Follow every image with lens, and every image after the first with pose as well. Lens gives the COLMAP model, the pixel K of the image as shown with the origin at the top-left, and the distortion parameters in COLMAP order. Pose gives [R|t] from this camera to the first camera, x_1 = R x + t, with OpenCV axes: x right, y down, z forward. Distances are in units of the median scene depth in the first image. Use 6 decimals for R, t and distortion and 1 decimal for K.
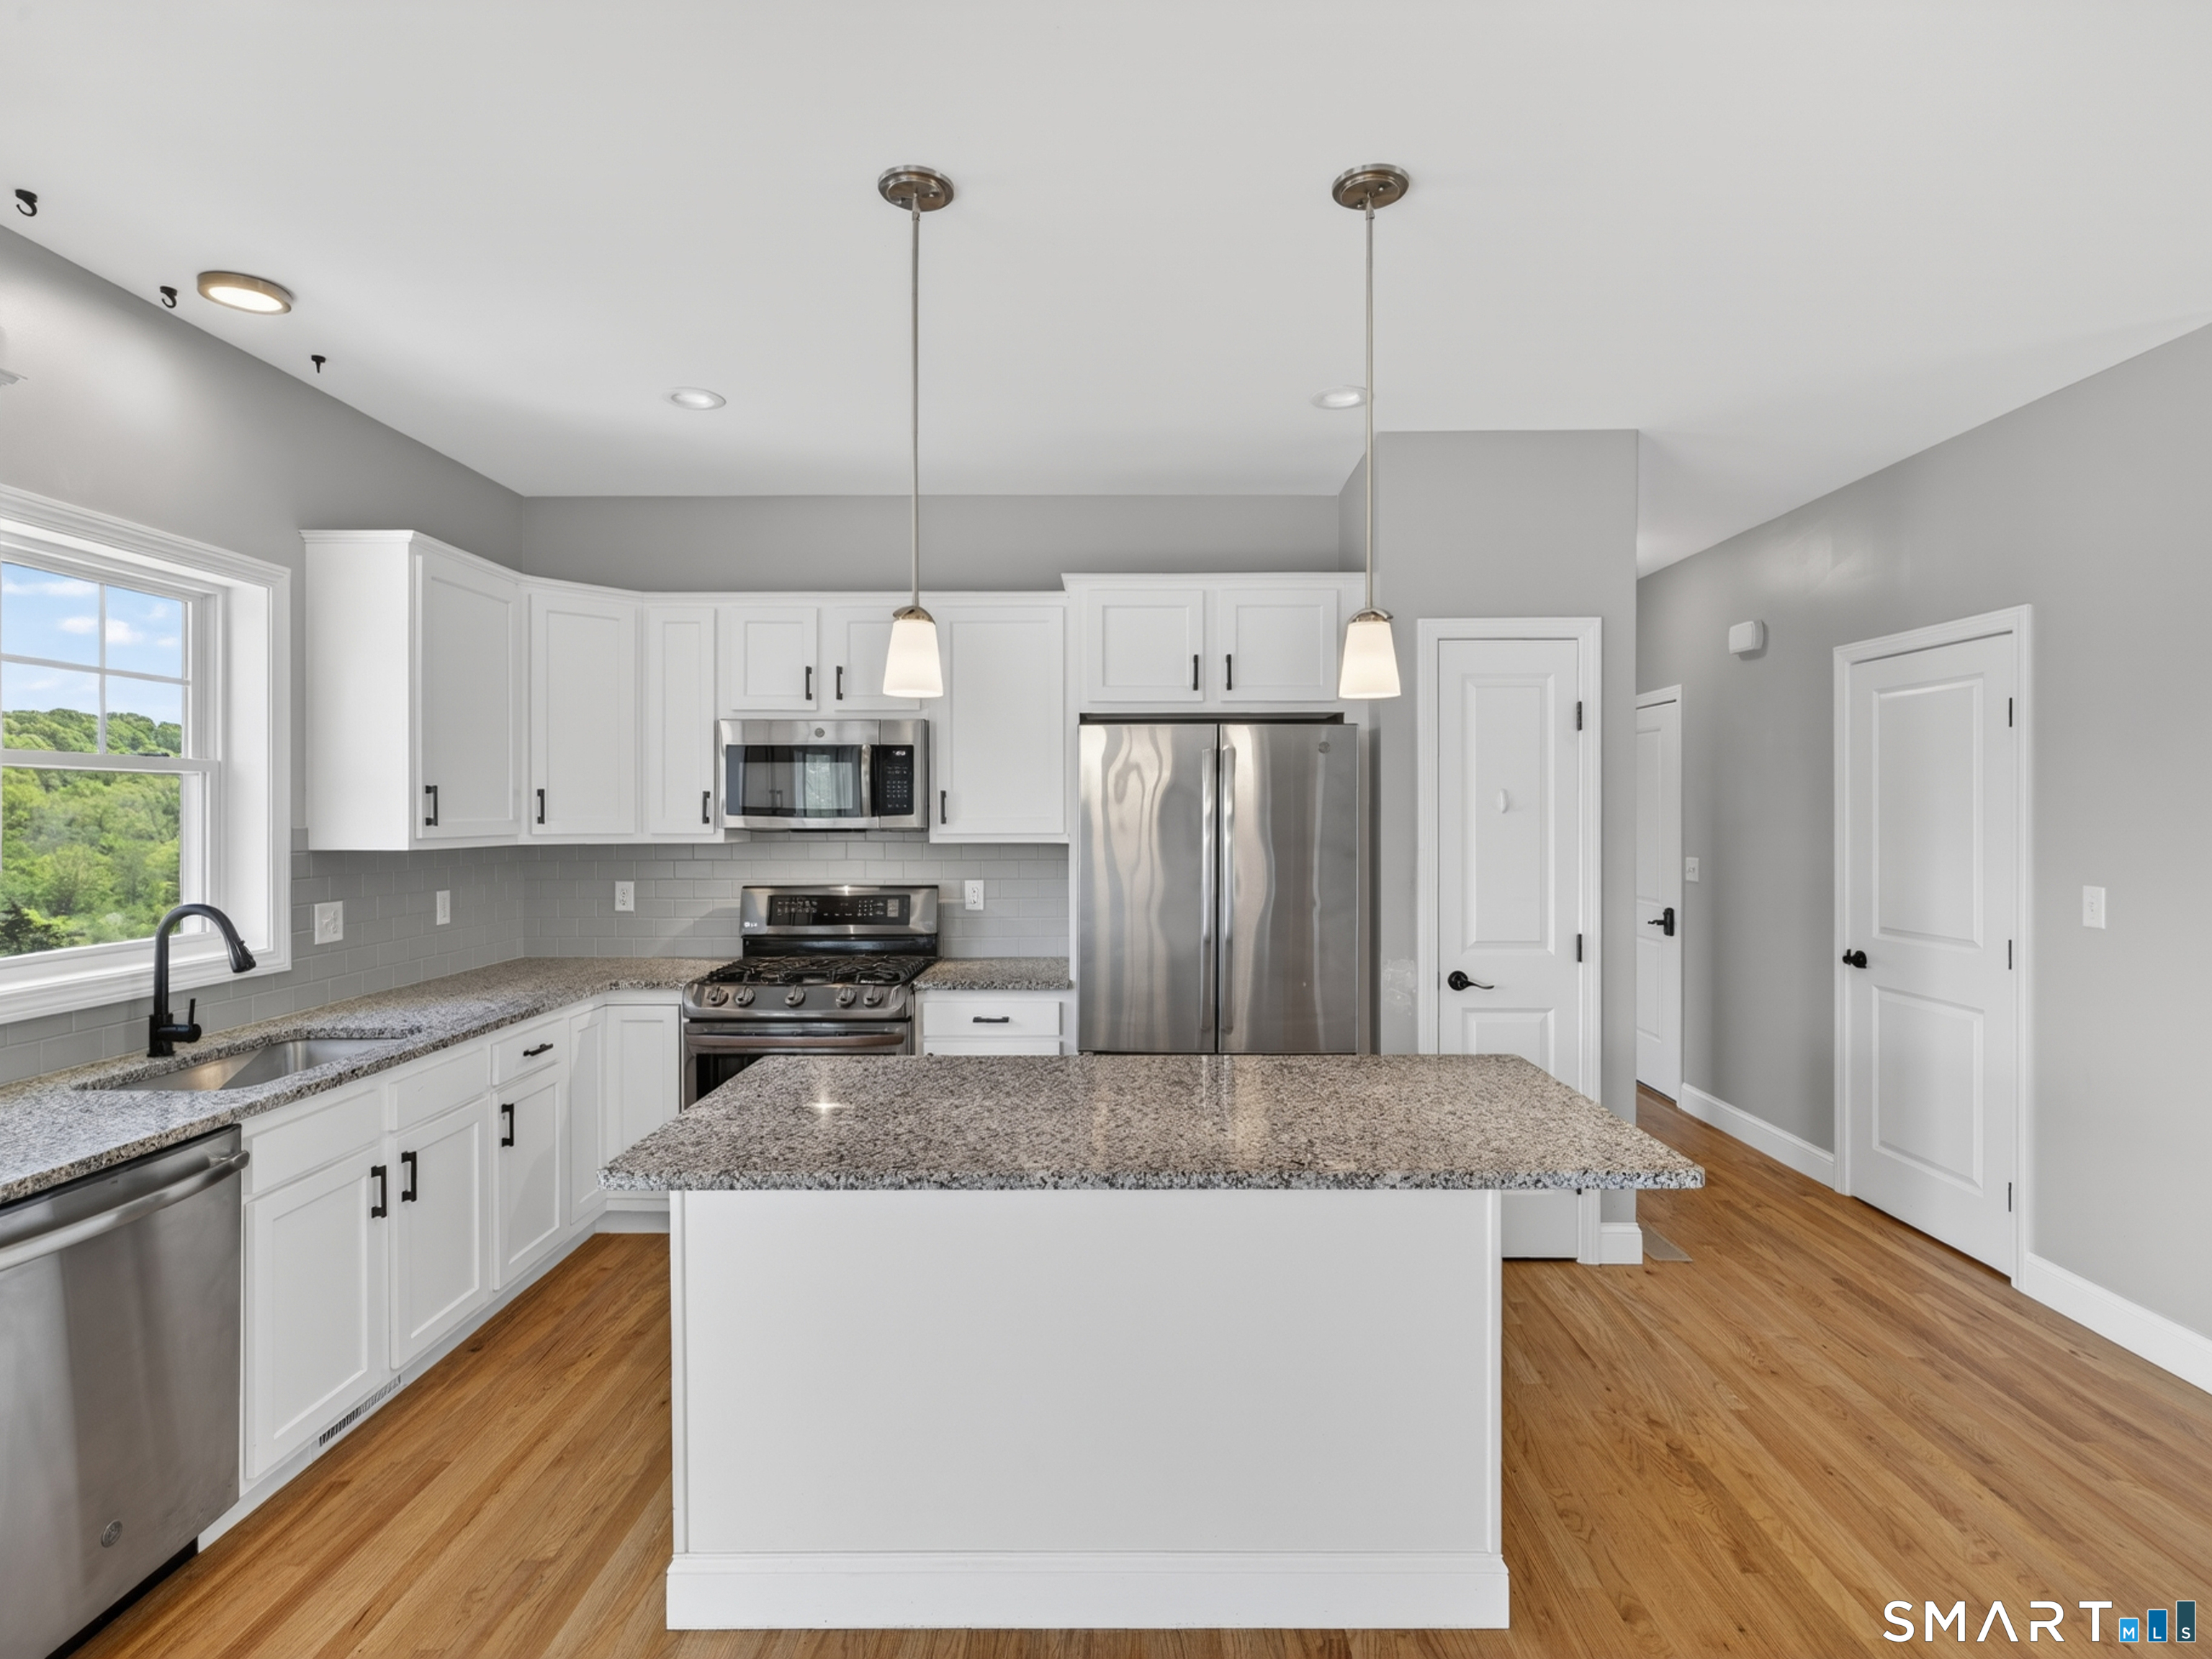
lens RADIAL K [[1149.8, 0, 1112.9], [0, 1149.8, 817.6], [0, 0, 1]] dist [0.002777, 0.000769]
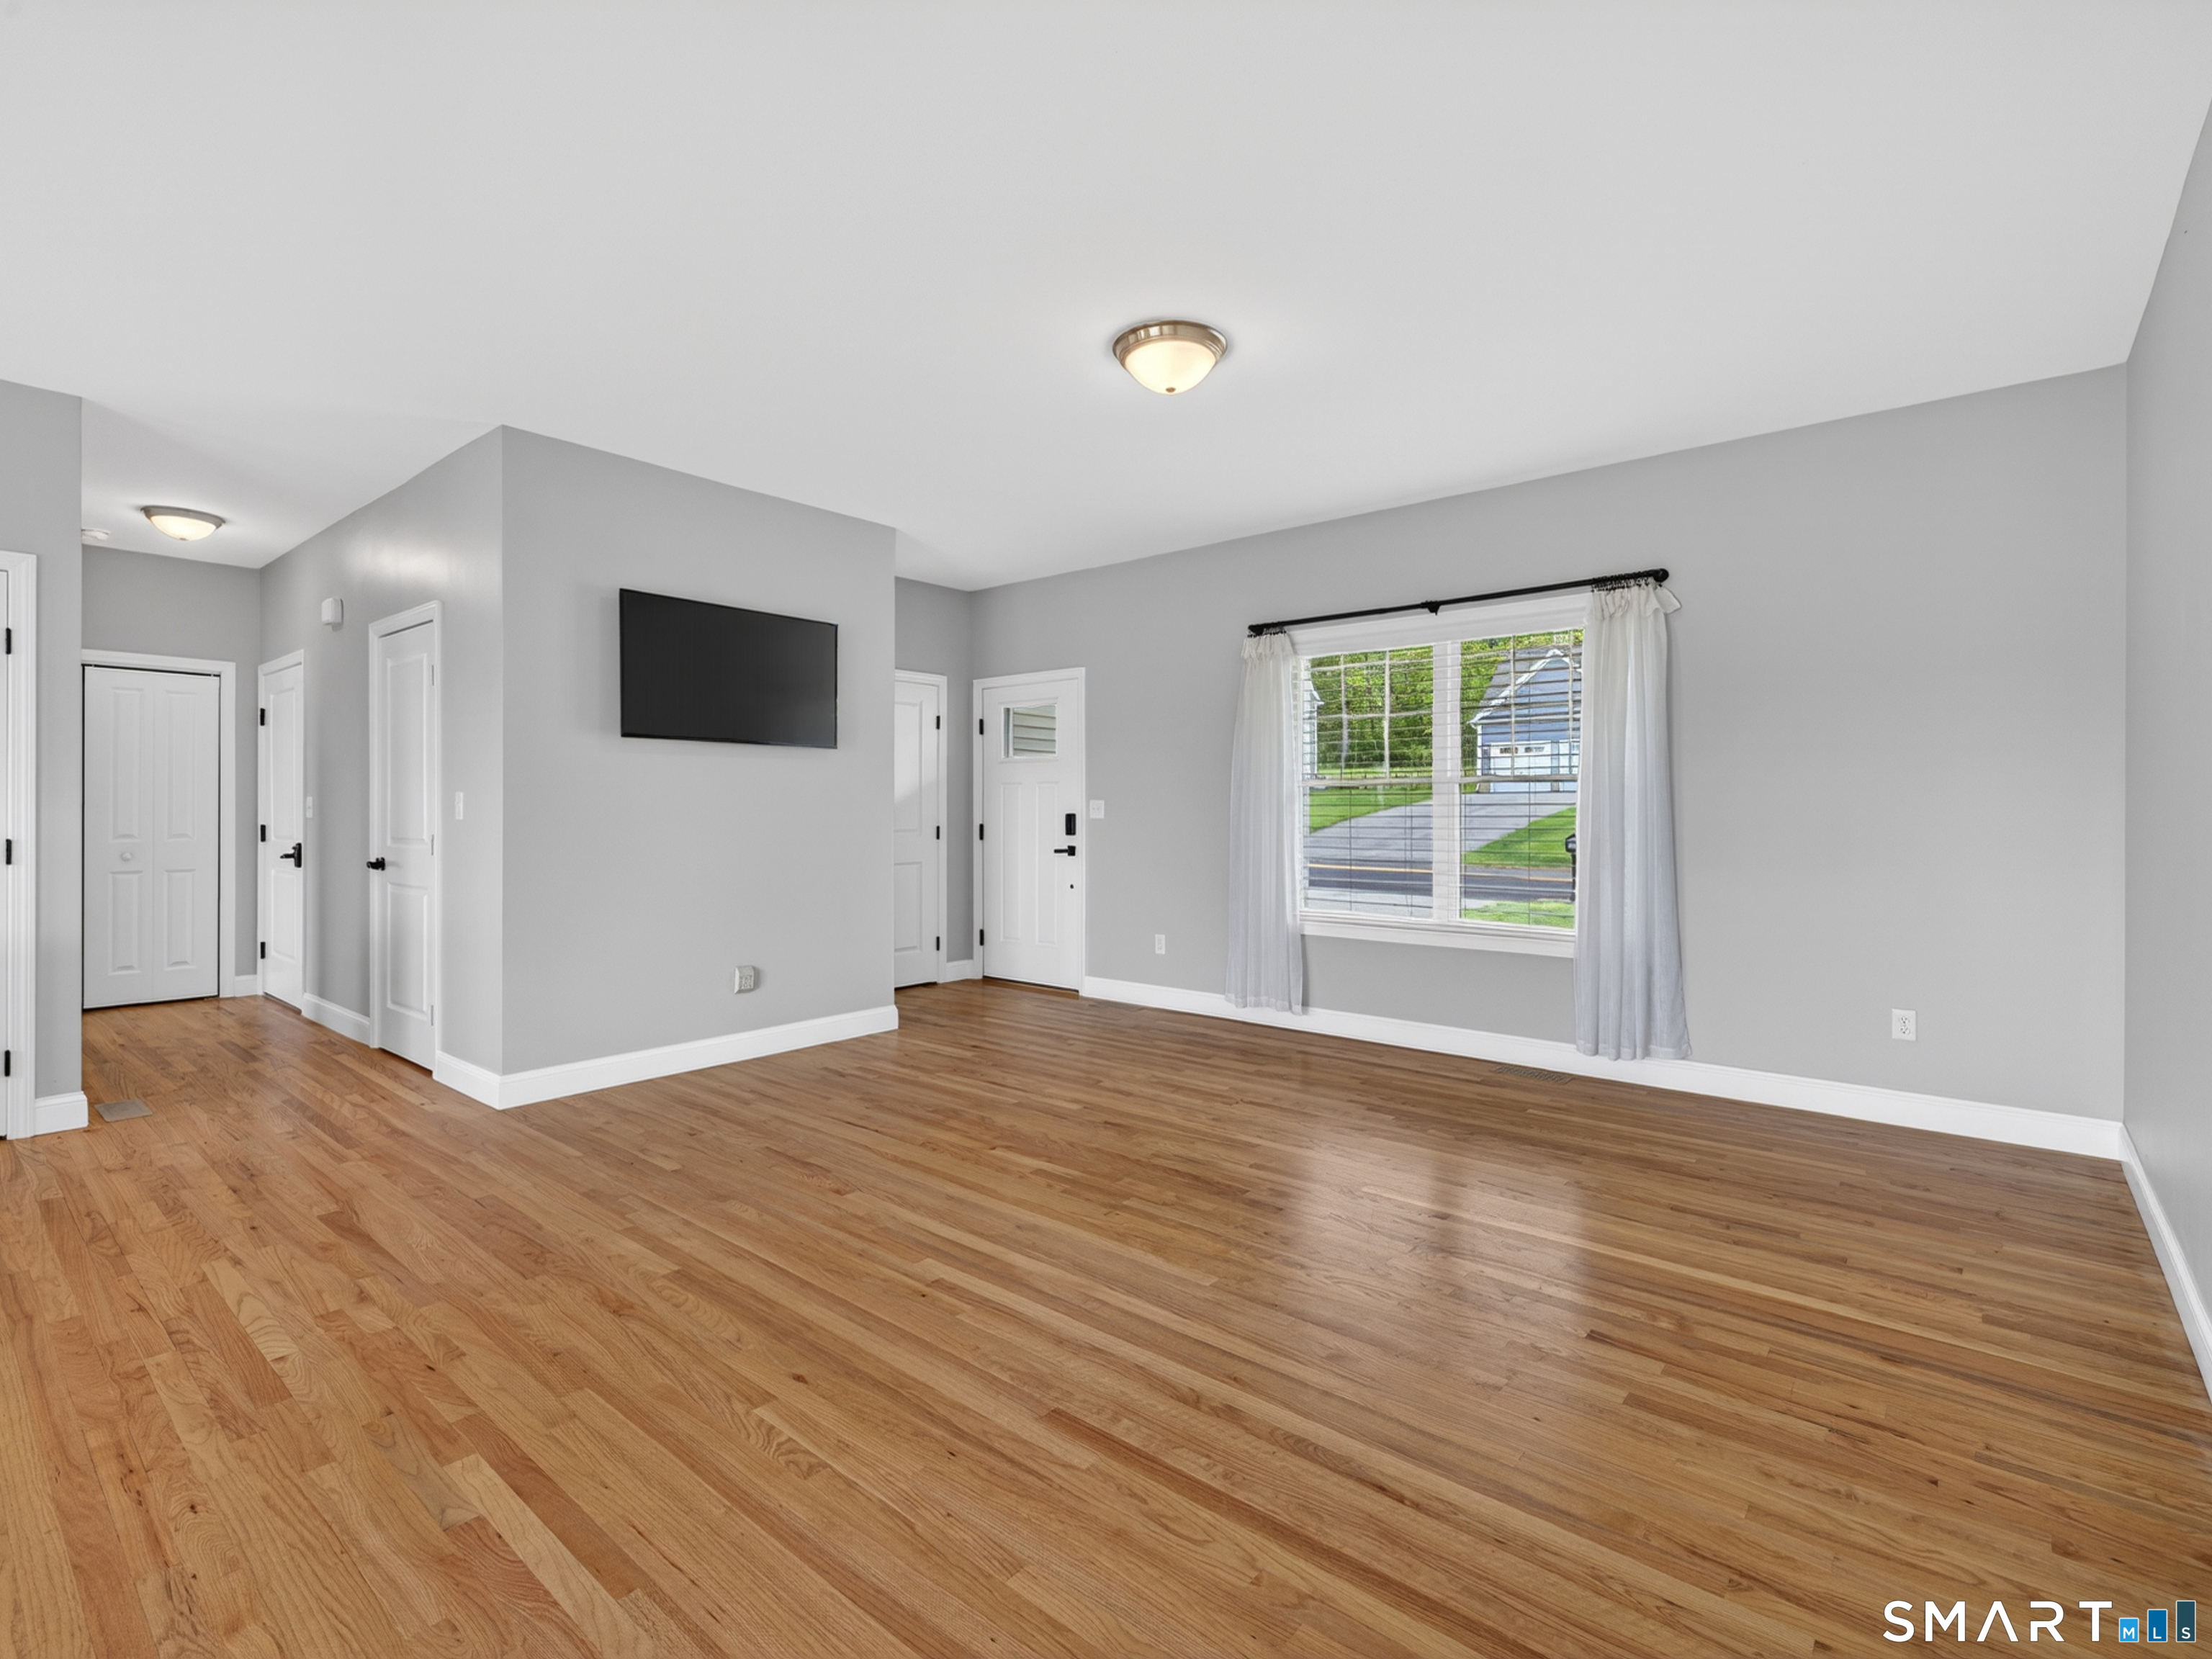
lens RADIAL K [[1041.9, 0, 1112.5], [0, 1041.9, 808.3], [0, 0, 1]] dist [0.002247, 0.000636]
pose [[0.636554, 0.001518, 0.771231, 0.307133], [0.003002, 0.999986, -0.004446, 0.079157], [-0.771226, 0.005146, 0.636540, -0.453484]]
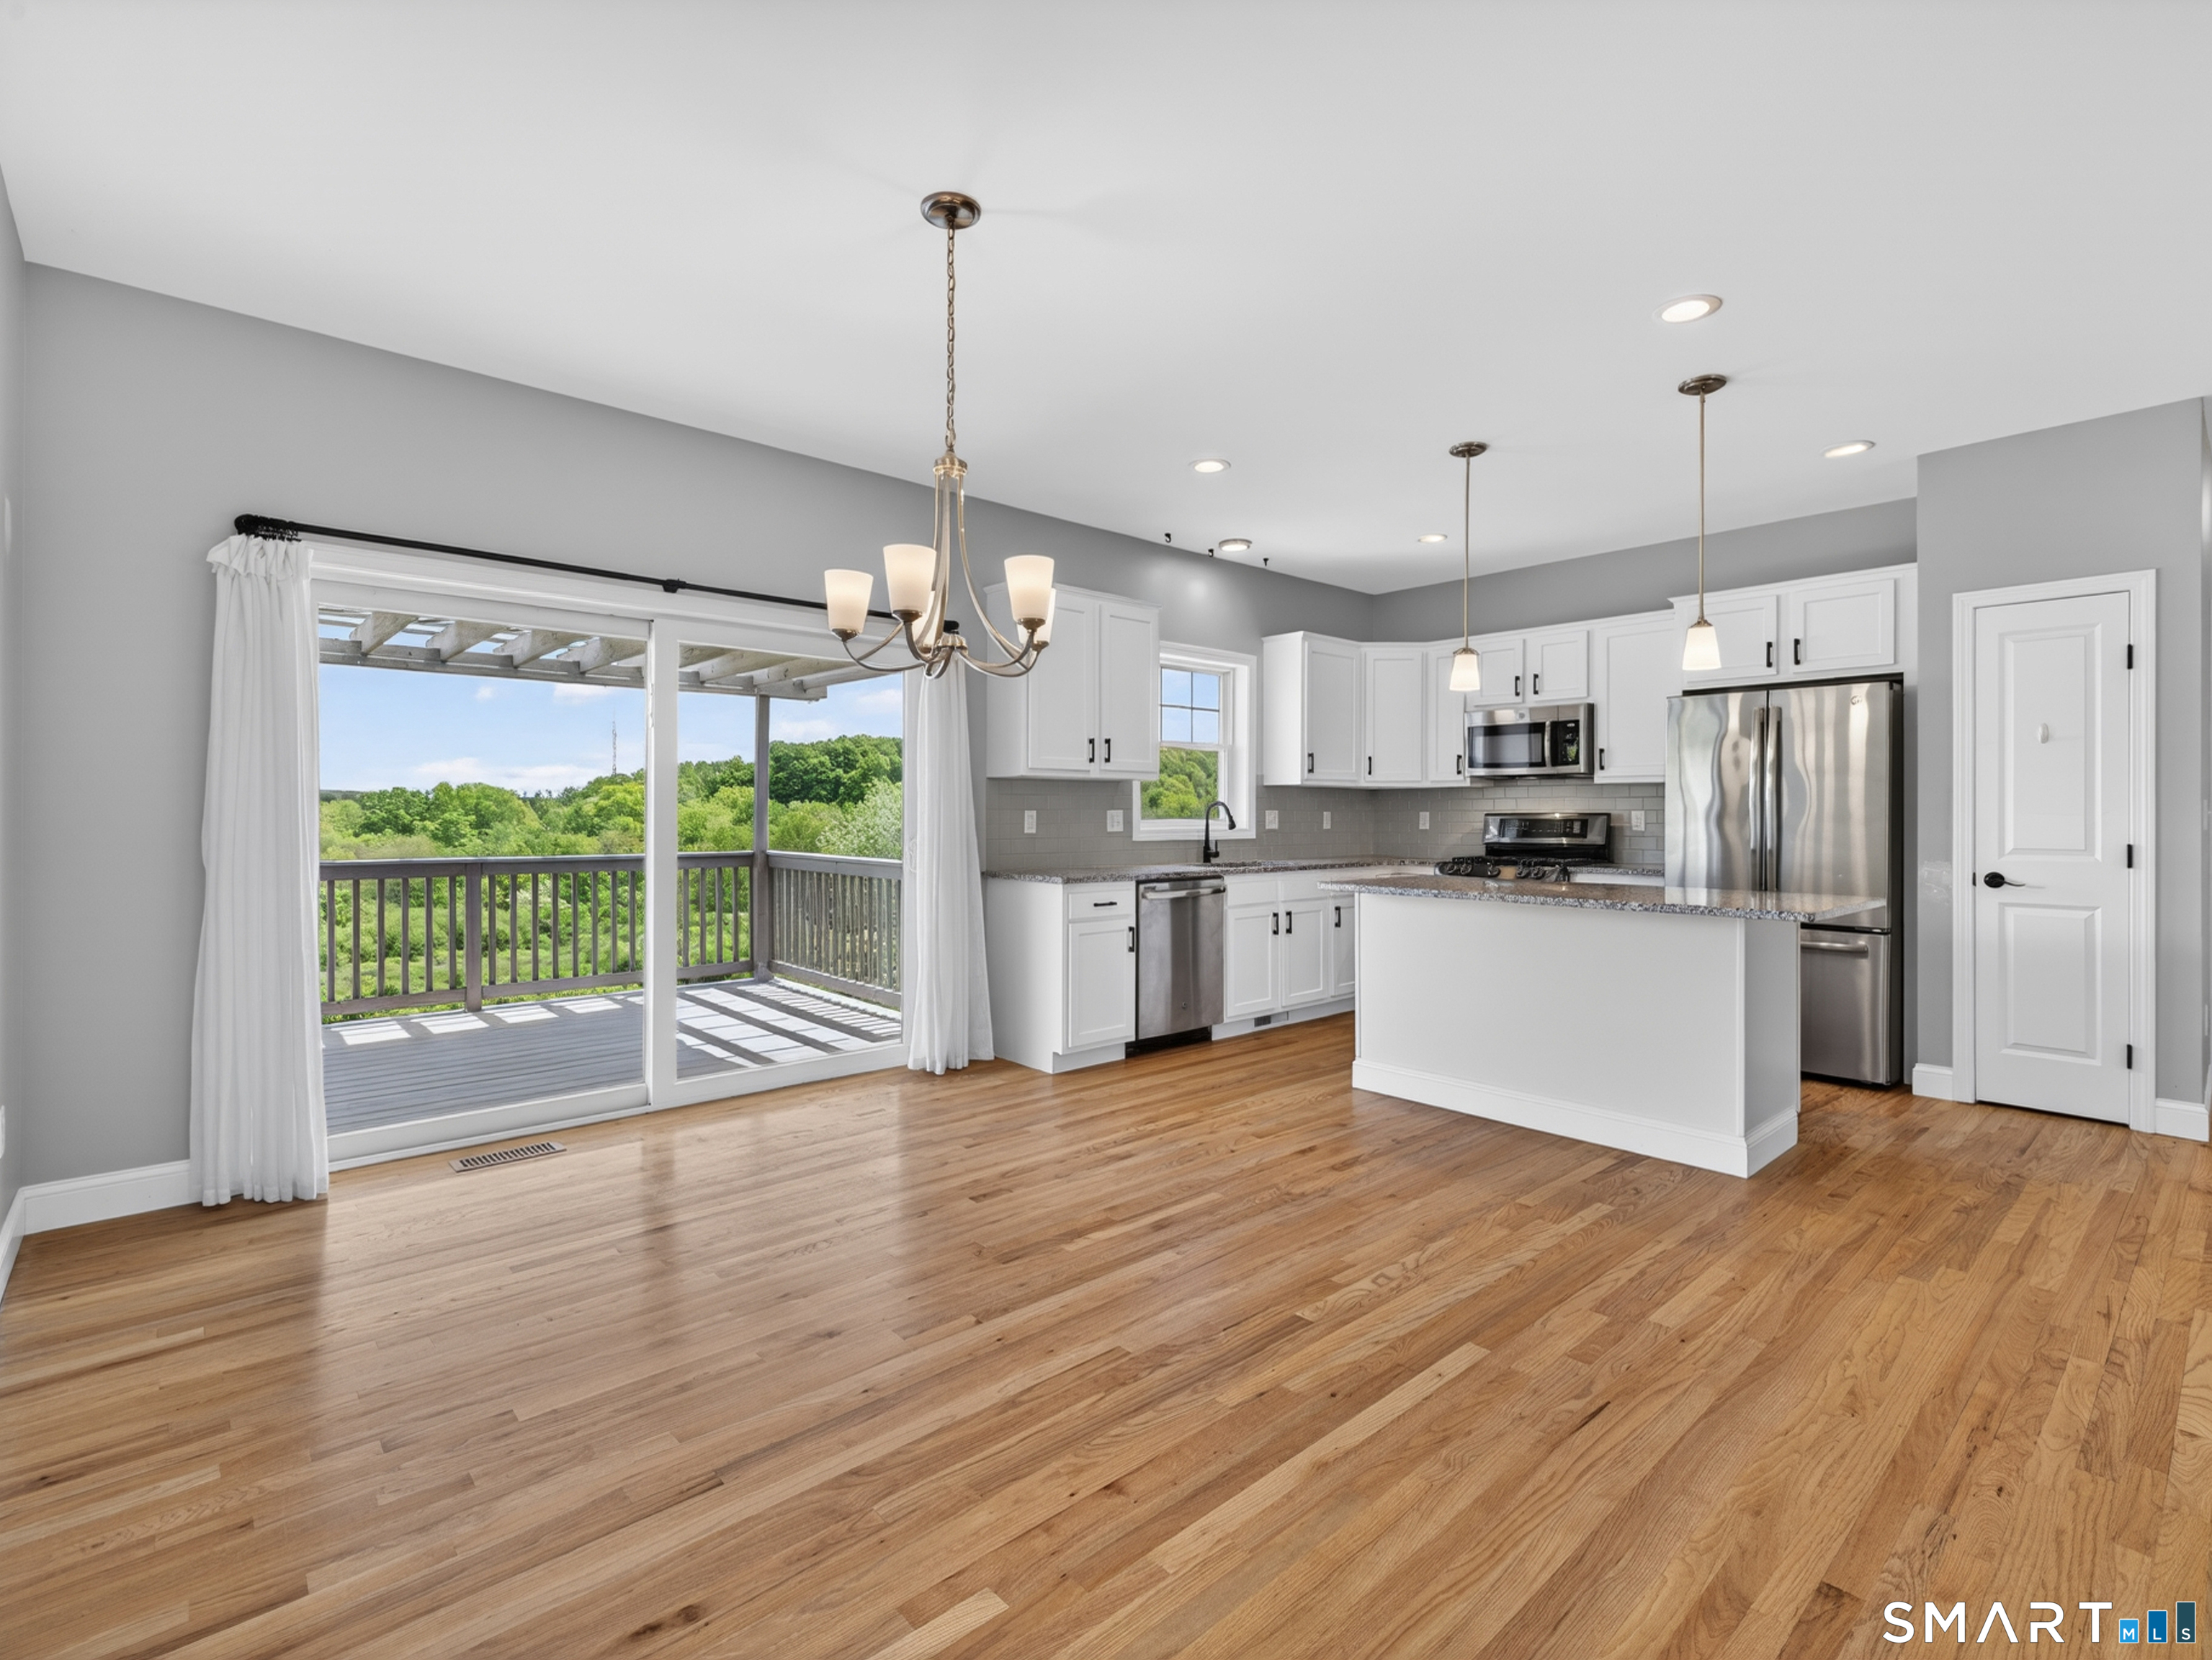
lens RADIAL K [[1034.5, 0, 1109.3], [0, 1034.5, 813.2], [0, 0, 1]] dist [0.003911, 0.000088]
pose [[0.673225, 0.002941, -0.739432, 0.488307], [-0.006359, 0.999978, -0.001812, 0.078308], [0.739410, 0.005922, 0.673229, -0.469308]]
